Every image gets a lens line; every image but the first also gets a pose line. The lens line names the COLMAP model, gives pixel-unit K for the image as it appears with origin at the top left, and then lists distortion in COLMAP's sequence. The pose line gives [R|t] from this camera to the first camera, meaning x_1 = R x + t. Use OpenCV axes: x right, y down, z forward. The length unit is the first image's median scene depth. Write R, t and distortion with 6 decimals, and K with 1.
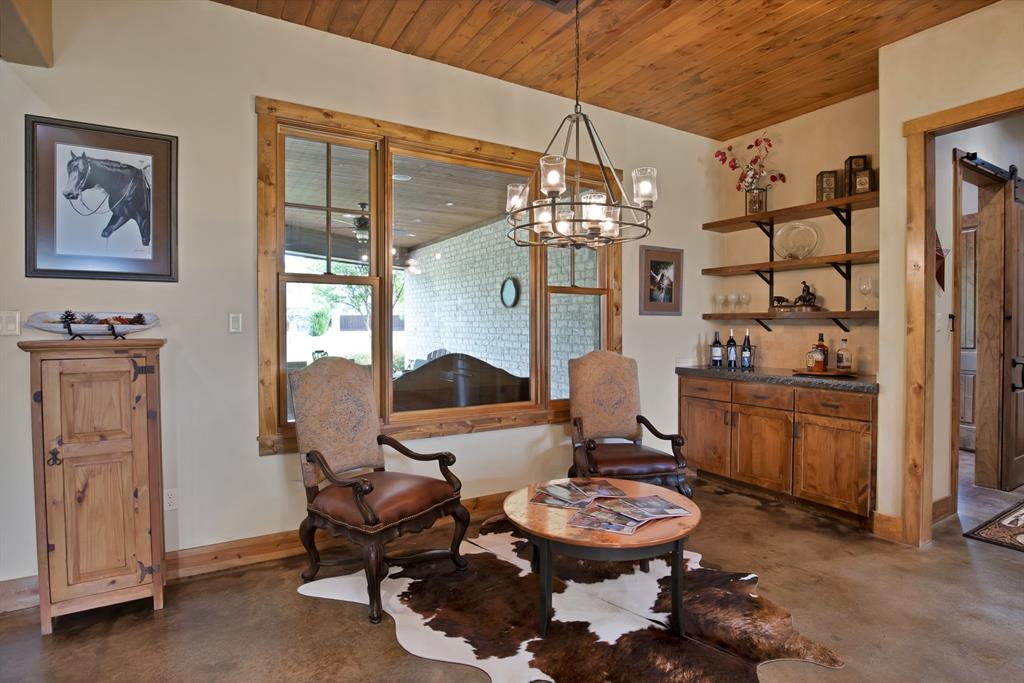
lens RADIAL K [[529.3, 0, 517.7], [0, 529.3, 334.2], [0, 0, 1]] dist [-0.034061, 0.006442]
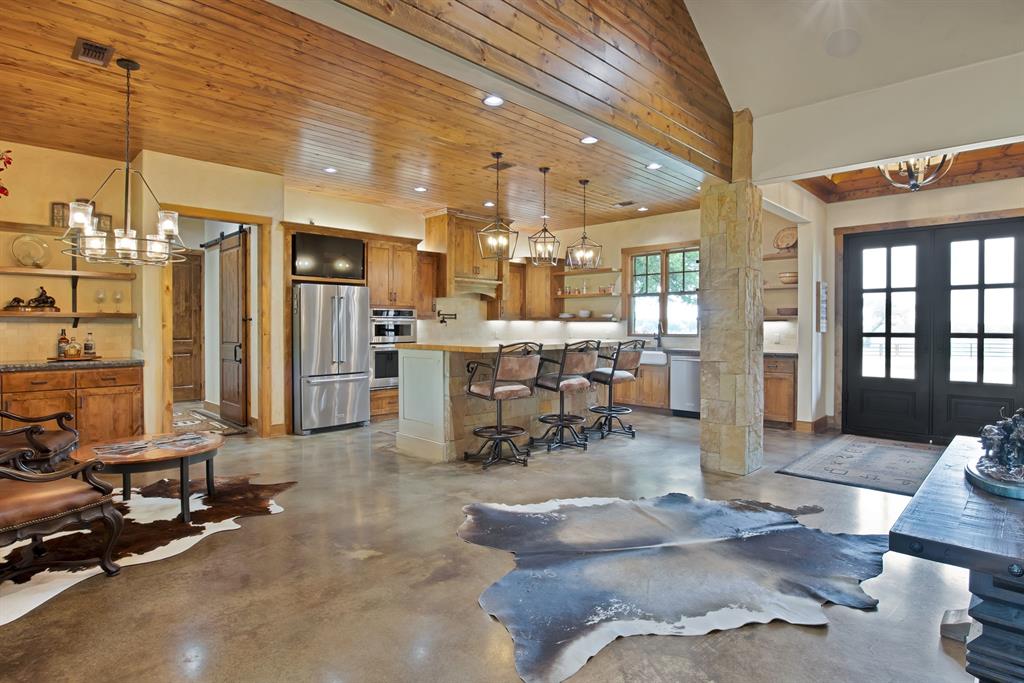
lens RADIAL K [[529.3, 0, 517.7], [0, 529.3, 334.2], [0, 0, 1]] dist [-0.034061, 0.006442]
pose [[-0.241249, -0.017551, 0.970305, -0.893421], [0.013532, 0.999678, 0.021446, -0.001108], [-0.970369, 0.018305, -0.240933, 0.217941]]
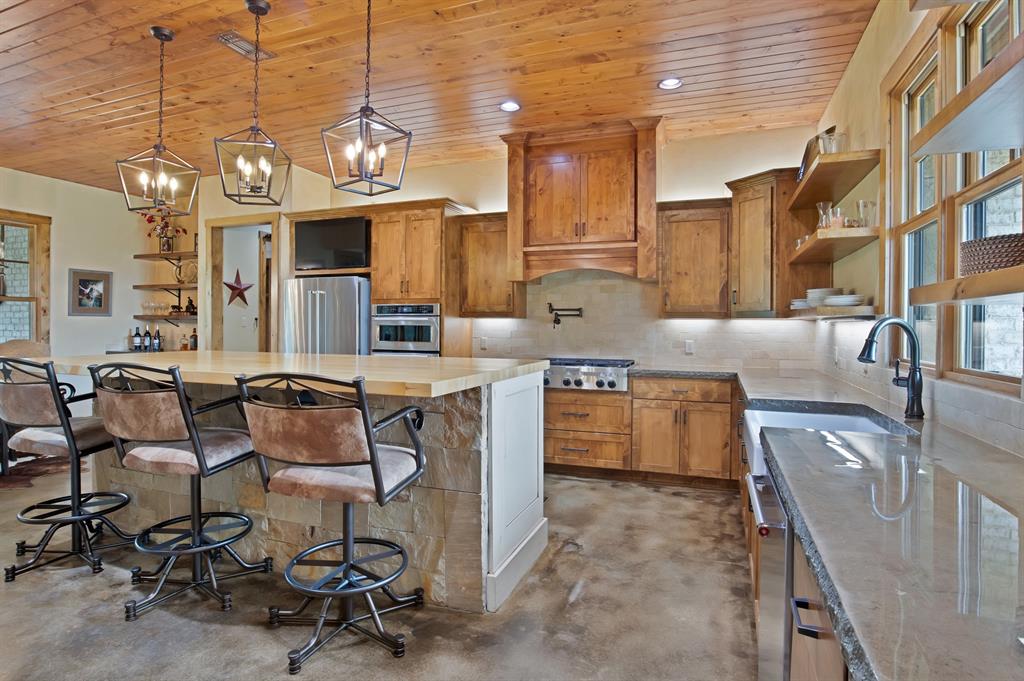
lens RADIAL K [[537.1, 0, 512.0], [0, 537.1, 324.0], [0, 0, 1]] dist [-0.033562, 0.002035]
pose [[0.790630, 0.005003, 0.612274, 0.329048], [0.004740, 0.999887, -0.014292, 0.014600], [-0.612276, 0.014202, 0.790516, -0.962809]]
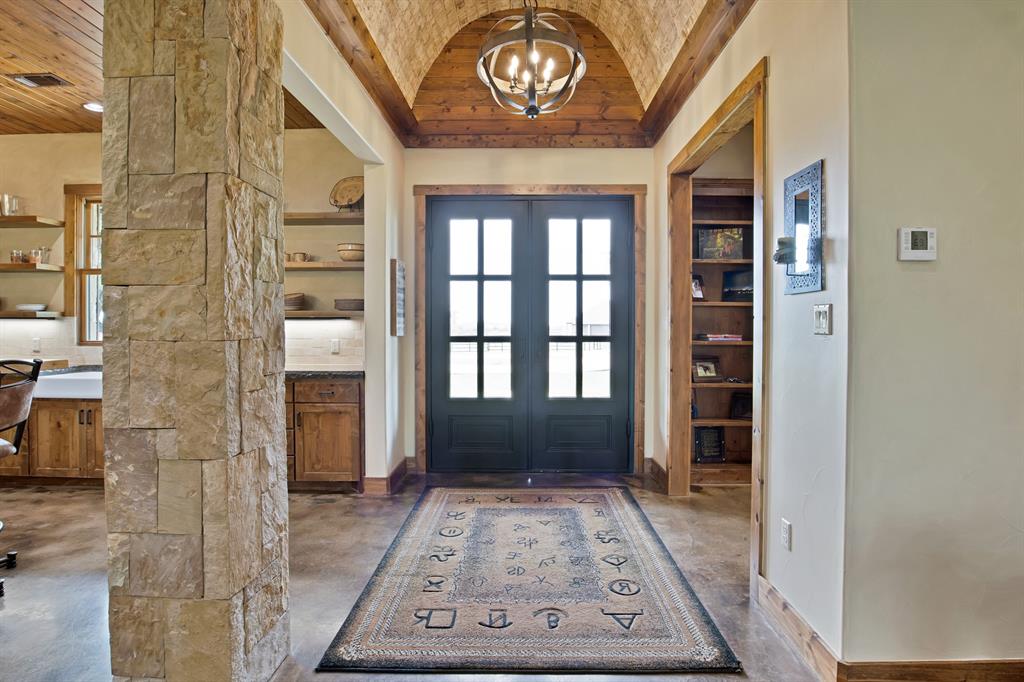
lens RADIAL K [[535.2, 0, 529.0], [0, 535.2, 327.8], [0, 0, 1]] dist [-0.035918, 0.000910]
pose [[-0.853913, -0.004377, 0.520397, -0.364761], [0.005846, 0.999821, 0.018002, 0.004098], [-0.520383, 0.018415, -0.853734, -0.273417]]
